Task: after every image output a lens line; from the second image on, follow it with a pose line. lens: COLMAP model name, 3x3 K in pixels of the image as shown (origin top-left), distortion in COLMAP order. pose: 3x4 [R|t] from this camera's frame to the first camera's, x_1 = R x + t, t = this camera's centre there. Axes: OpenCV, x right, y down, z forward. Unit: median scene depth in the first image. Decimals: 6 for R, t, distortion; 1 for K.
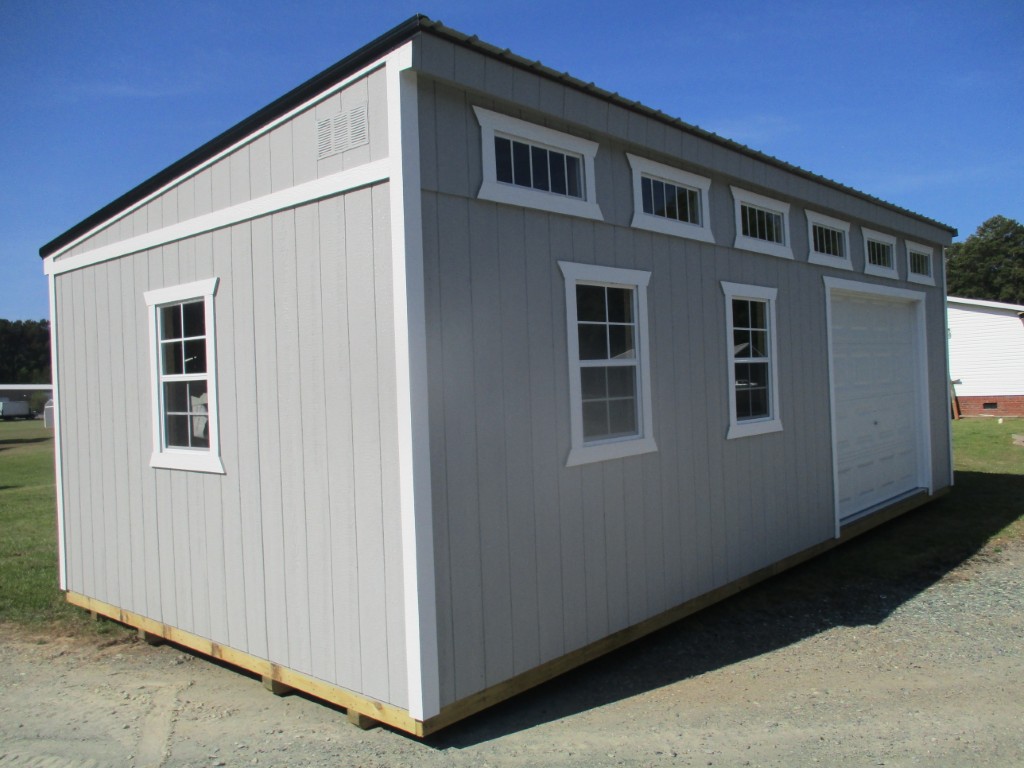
lens RADIAL K [[851.6, 0, 521.6], [0, 851.6, 379.6], [0, 0, 1]] dist [-0.029170, 0.004646]
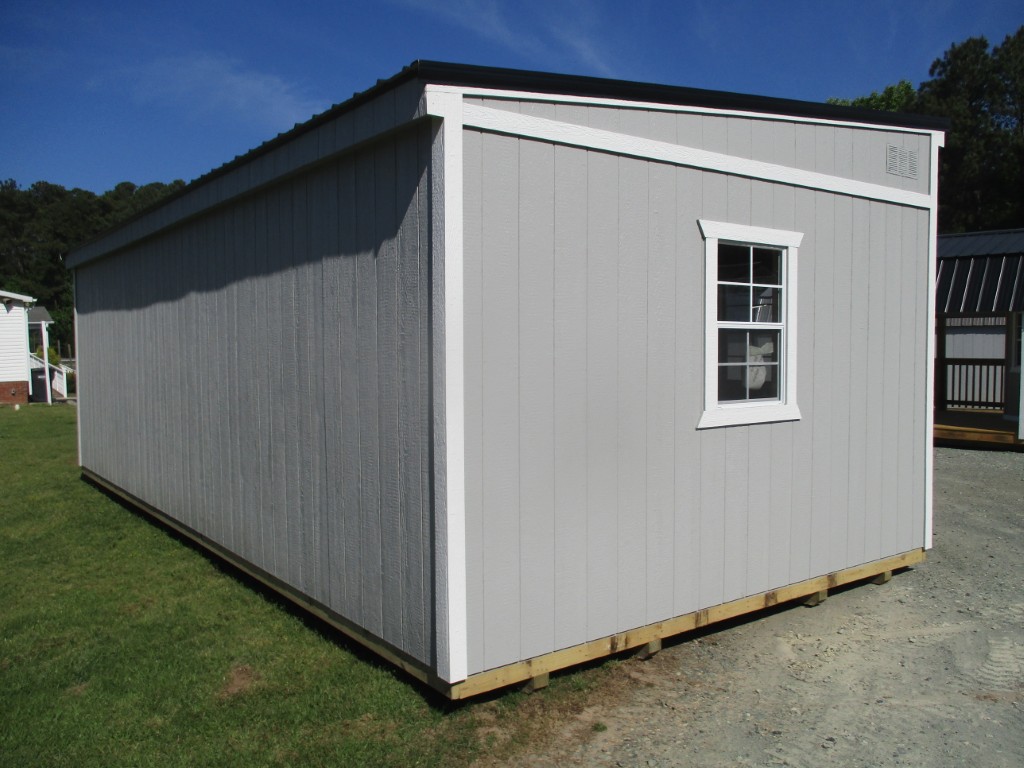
lens RADIAL K [[851.6, 0, 521.6], [0, 851.6, 379.6], [0, 0, 1]] dist [-0.029170, 0.004646]
pose [[0.207789, -0.004718, 0.978162, -1.625038], [-0.001202, 0.999986, 0.005079, 0.062962], [-0.978173, -0.002231, 0.207780, 1.246439]]
